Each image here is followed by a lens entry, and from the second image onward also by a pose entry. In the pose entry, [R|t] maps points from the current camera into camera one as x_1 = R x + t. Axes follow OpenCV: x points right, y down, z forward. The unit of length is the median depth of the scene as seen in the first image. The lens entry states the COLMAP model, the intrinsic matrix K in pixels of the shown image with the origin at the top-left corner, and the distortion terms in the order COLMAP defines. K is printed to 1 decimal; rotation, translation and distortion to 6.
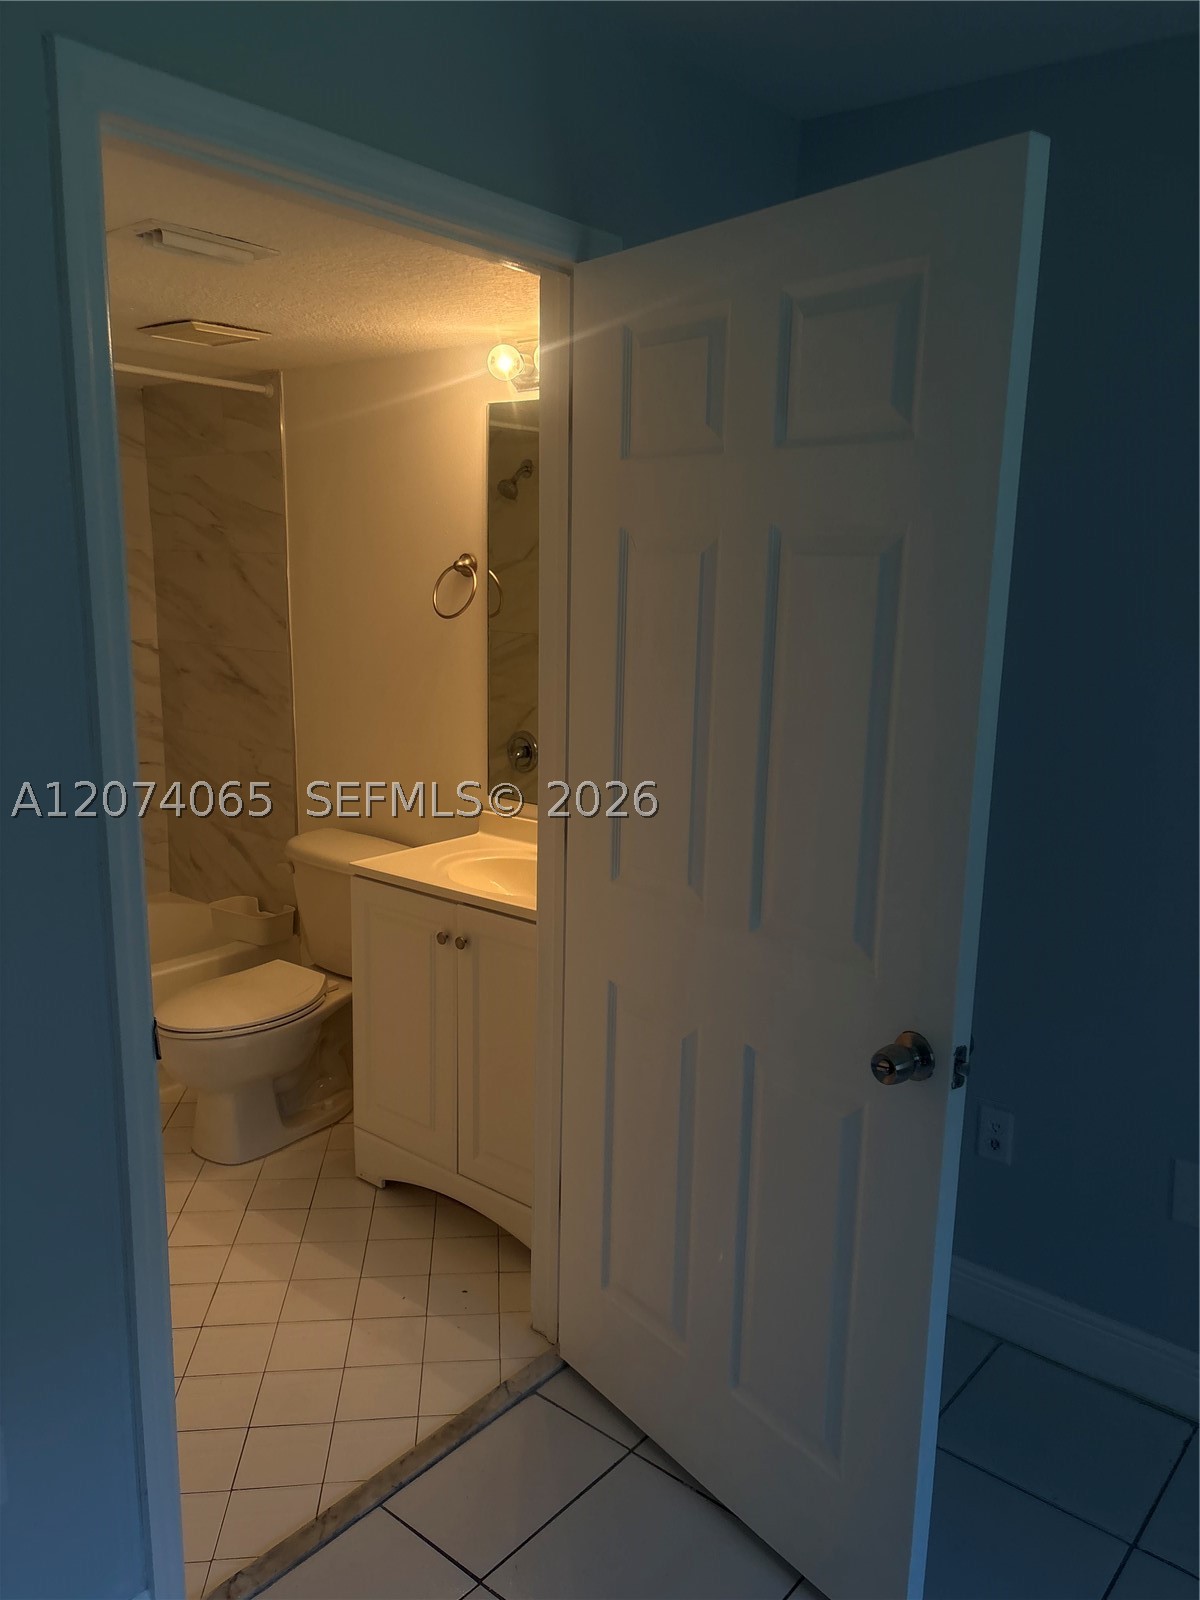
lens RADIAL K [[1214.7, 0, 608.7], [0, 1214.7, 811.4], [0, 0, 1]] dist [0.039953, -0.039538]
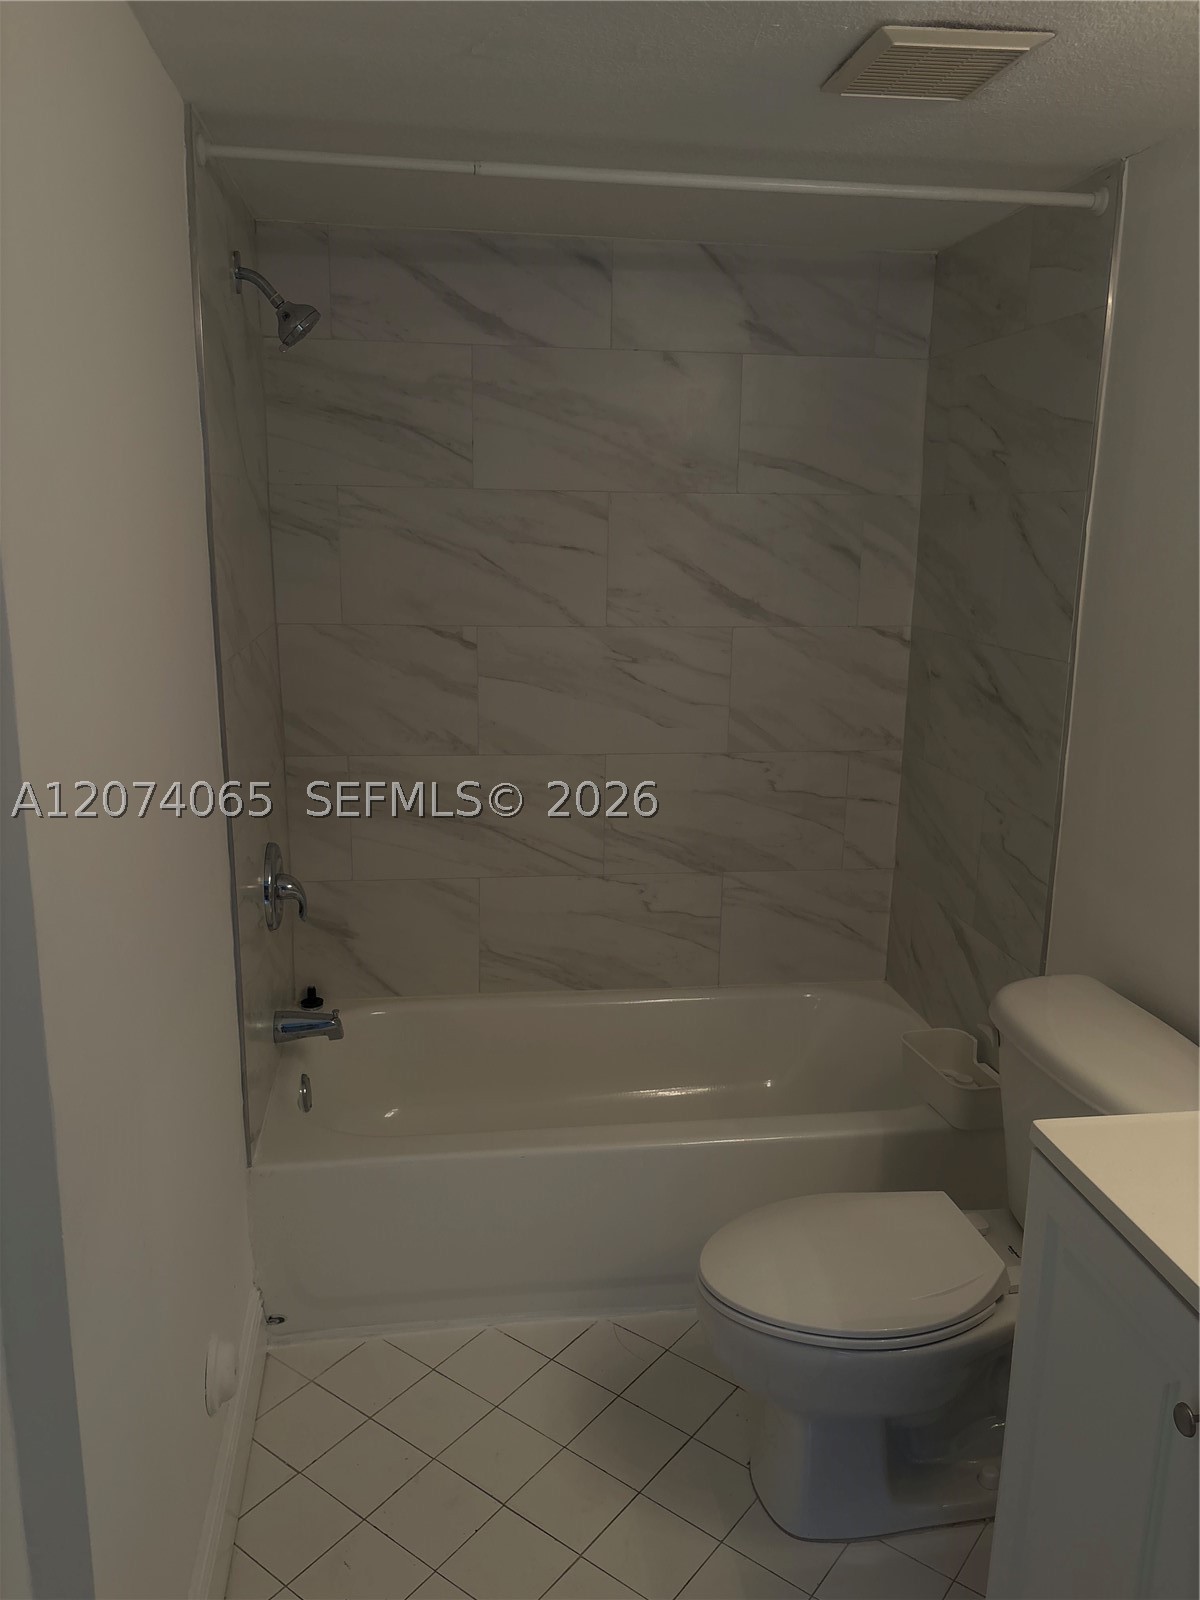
lens RADIAL K [[1214.7, 0, 598.2], [0, 1214.7, 800.5], [0, 0, 1]] dist [0.039953, -0.039538]
pose [[0.732554, 0.142189, -0.665693, -0.033208], [-0.133231, 0.988976, 0.064629, -0.083936], [0.667543, 0.041346, 0.743422, 0.483707]]
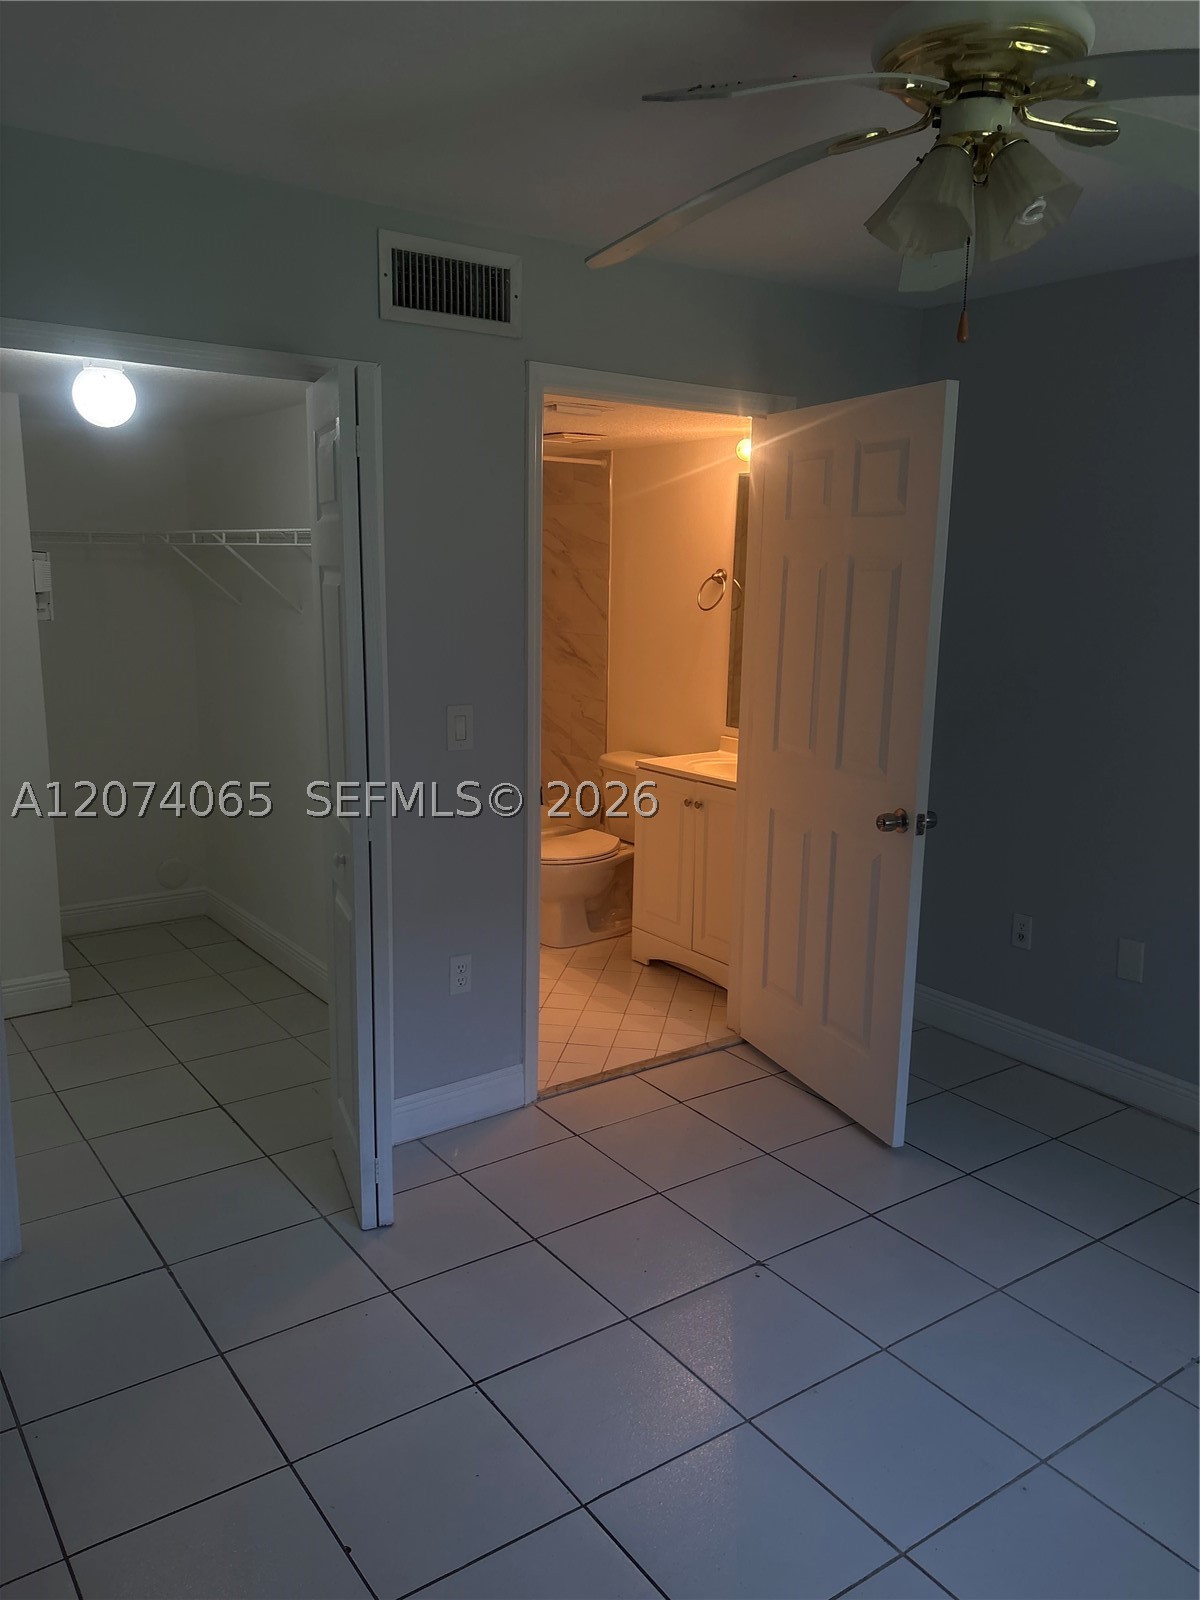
lens RADIAL K [[1214.7, 0, 552.6], [0, 1214.7, 829.8], [0, 0, 1]] dist [0.039953, -0.039538]
pose [[0.956067, 0.051745, -0.288544, 0.142857], [-0.049378, 0.998660, 0.015480, 0.107314], [0.288959, -0.000552, 0.957341, -0.550069]]
